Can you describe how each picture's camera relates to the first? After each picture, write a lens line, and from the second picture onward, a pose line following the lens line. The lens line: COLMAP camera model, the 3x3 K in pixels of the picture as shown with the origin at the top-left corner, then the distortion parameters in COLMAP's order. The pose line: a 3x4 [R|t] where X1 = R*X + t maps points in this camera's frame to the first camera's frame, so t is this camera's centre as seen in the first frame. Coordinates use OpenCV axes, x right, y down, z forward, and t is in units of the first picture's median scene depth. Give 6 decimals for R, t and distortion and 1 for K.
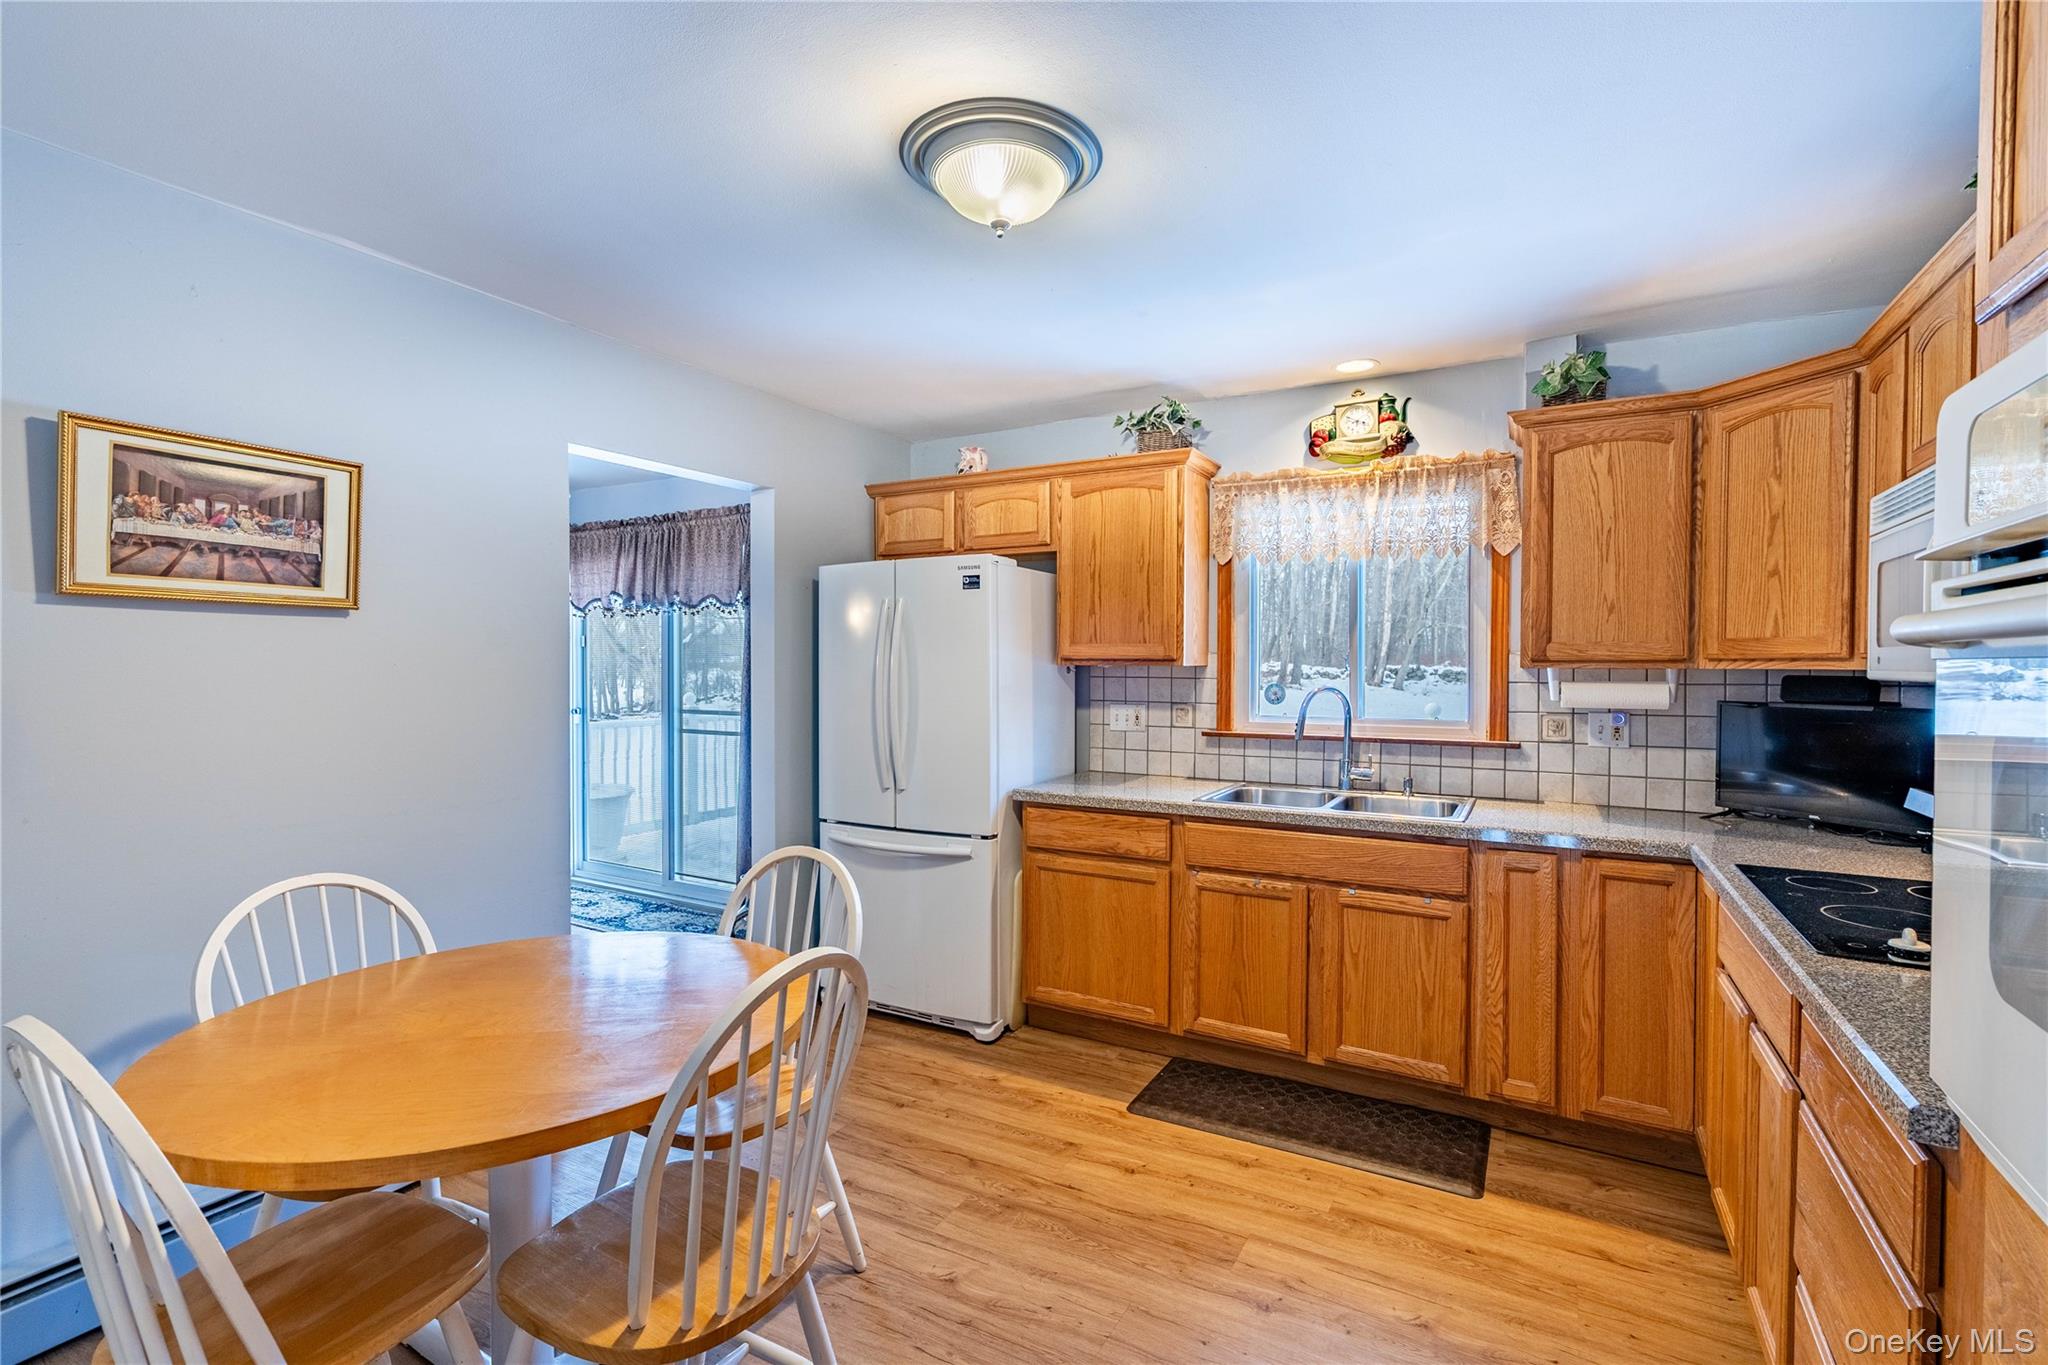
lens RADIAL K [[930.7, 0, 1023.5], [0, 930.7, 679.4], [0, 0, 1]] dist [-0.000936, 0.000564]
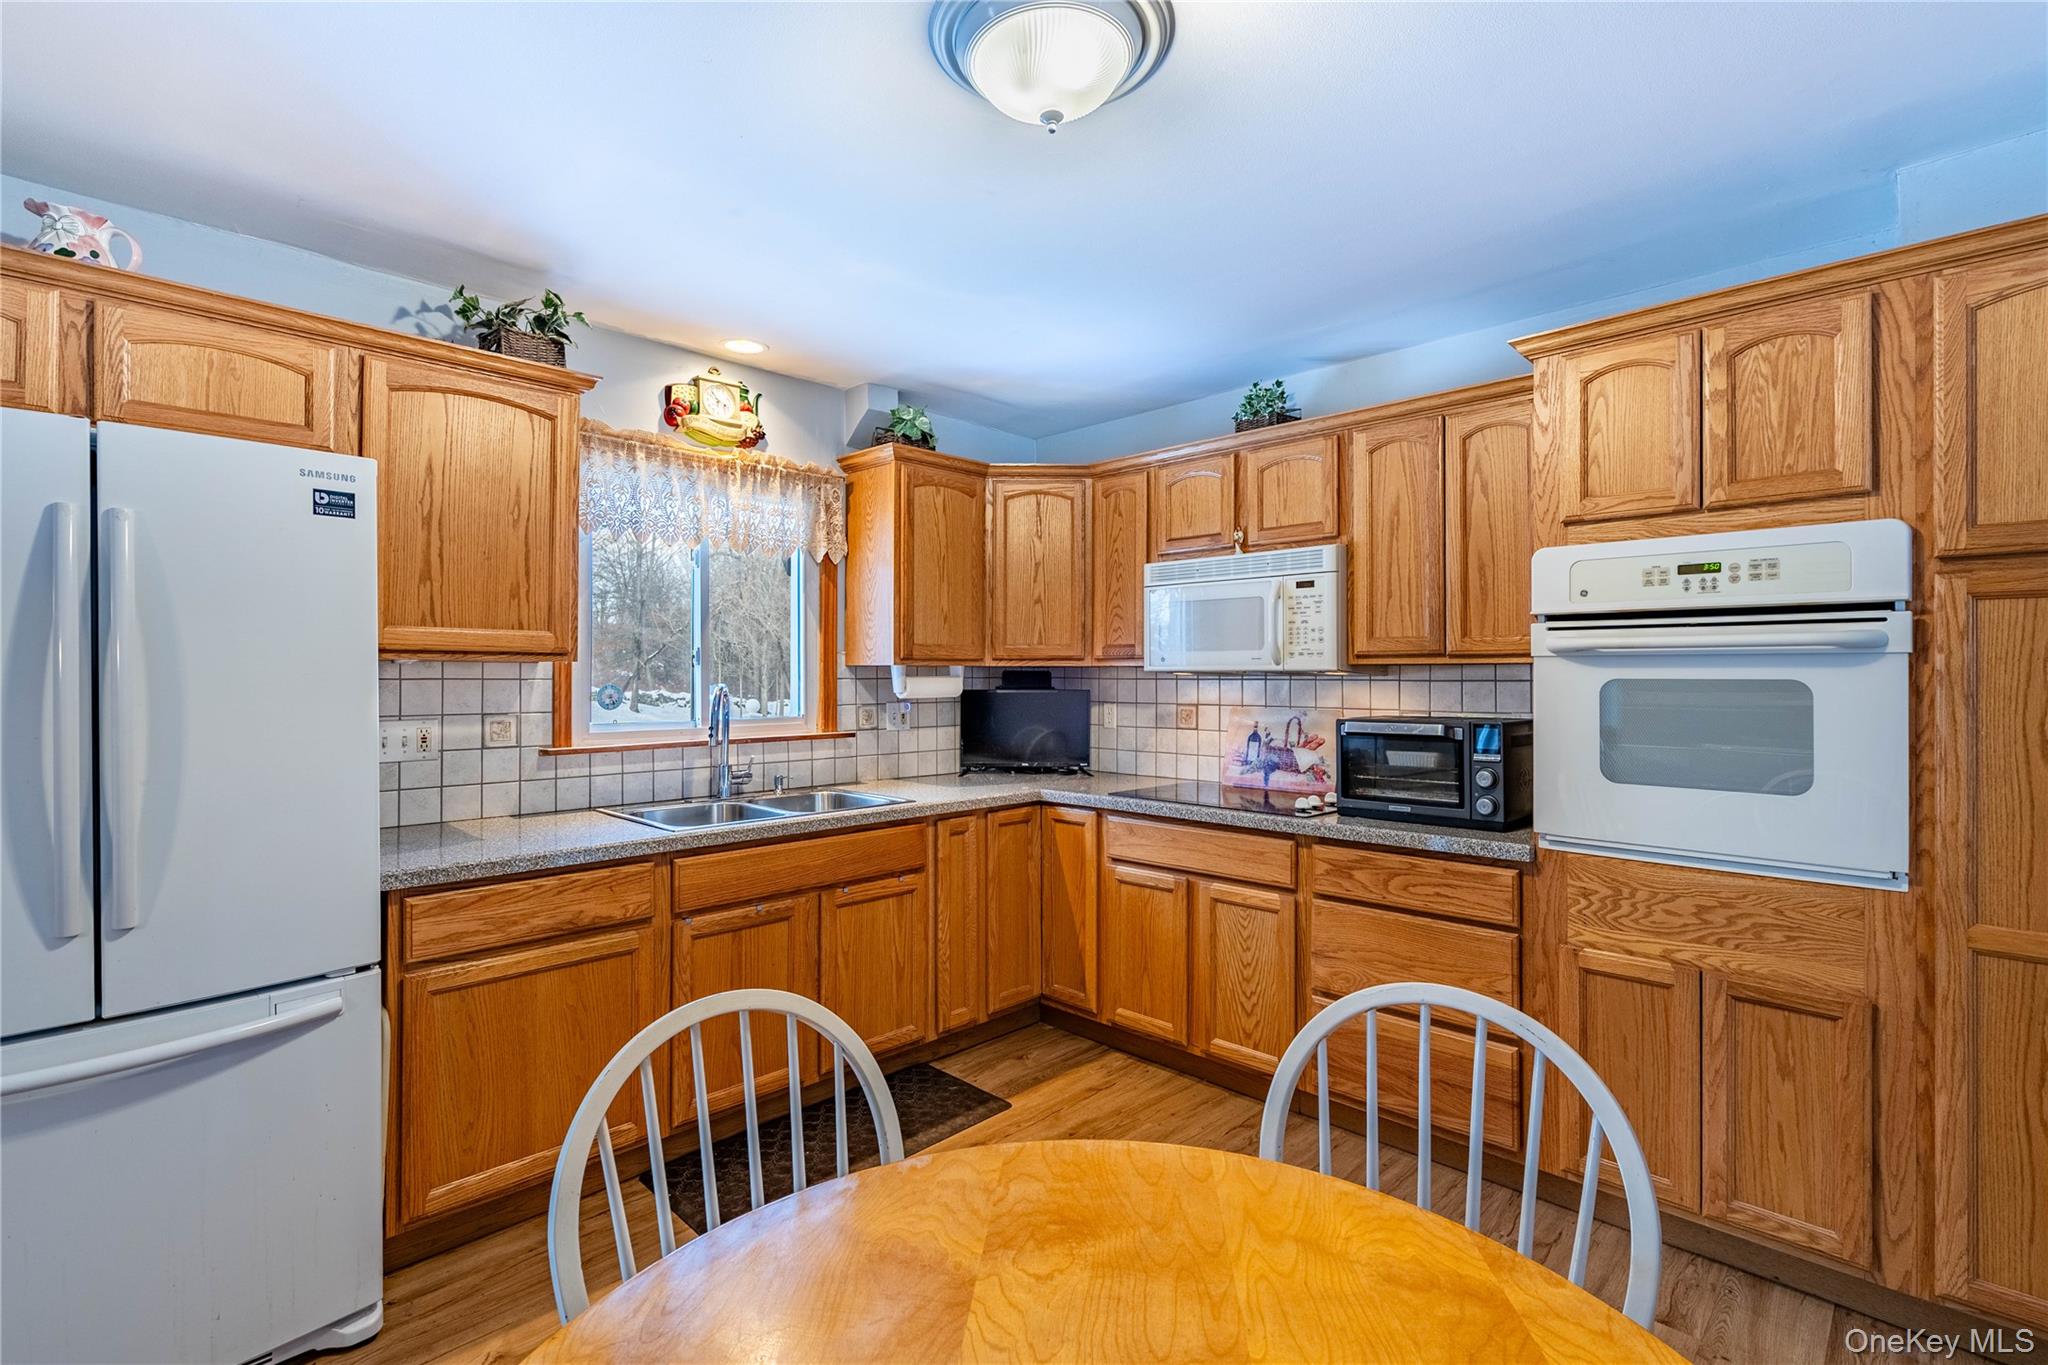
lens RADIAL K [[930.7, 0, 1024.4], [0, 930.7, 669.5], [0, 0, 1]] dist [-0.000936, 0.000564]
pose [[0.257377, -0.000326, 0.966311, -0.476499], [0.014911, 0.999882, -0.003634, -0.000259], [-0.966196, 0.015344, 0.257352, 0.476502]]
